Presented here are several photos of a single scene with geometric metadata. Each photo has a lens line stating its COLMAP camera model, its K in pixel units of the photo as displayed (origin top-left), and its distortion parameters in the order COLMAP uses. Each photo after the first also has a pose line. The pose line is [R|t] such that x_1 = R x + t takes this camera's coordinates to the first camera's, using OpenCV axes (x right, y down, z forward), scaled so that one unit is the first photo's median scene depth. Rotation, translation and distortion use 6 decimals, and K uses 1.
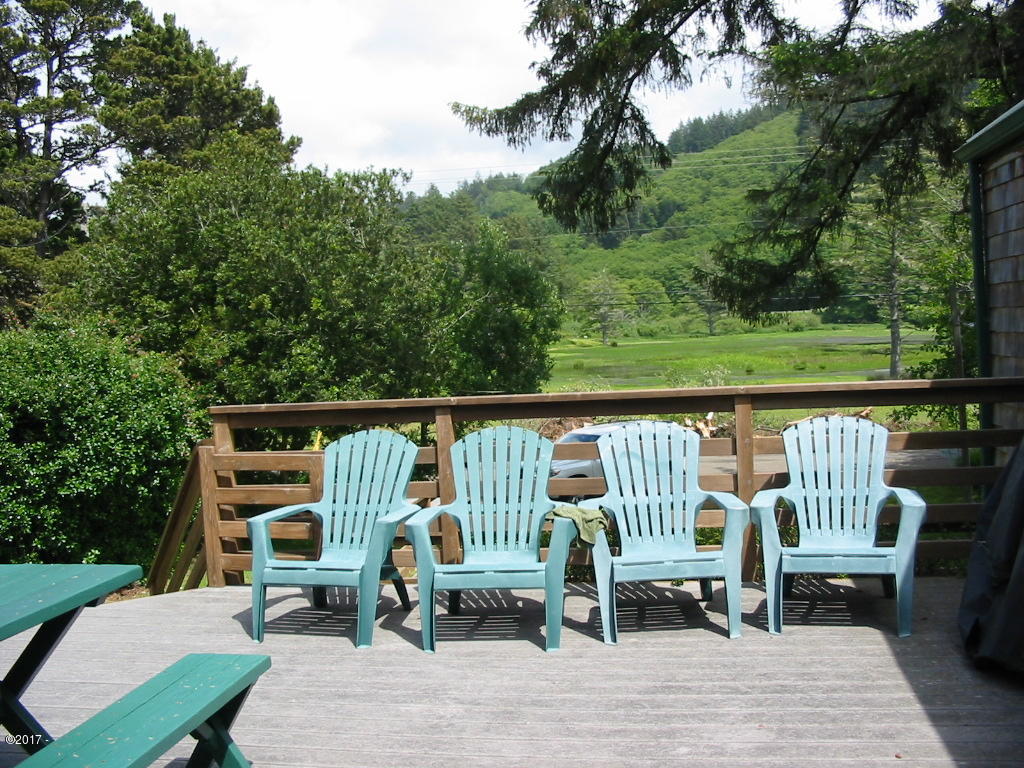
lens RADIAL K [[1088.4, 0, 512.0], [0, 1088.4, 384.0], [0, 0, 1]] dist [-0.197537, 0.323927]
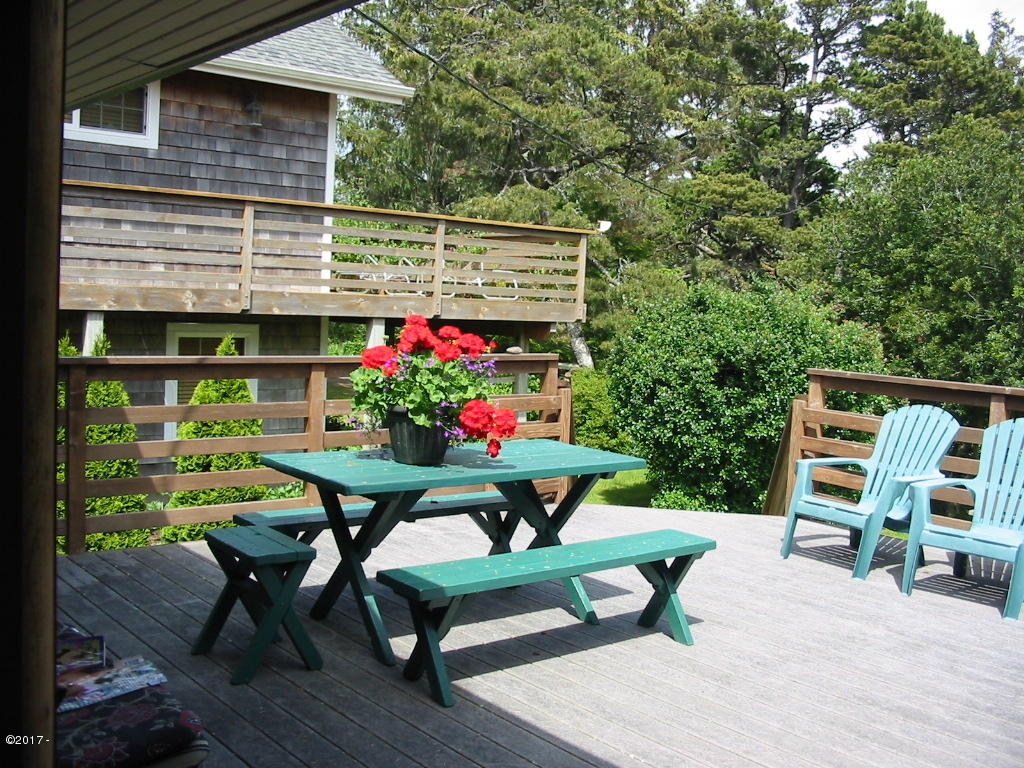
lens RADIAL K [[1088.4, 0, 512.0], [0, 1088.4, 384.0], [0, 0, 1]] dist [-0.197537, 0.323927]
pose [[0.758405, 0.135338, -0.637578, 0.091356], [-0.117960, 0.990552, 0.069949, -0.002376], [0.641020, 0.022159, 0.767204, -0.049167]]
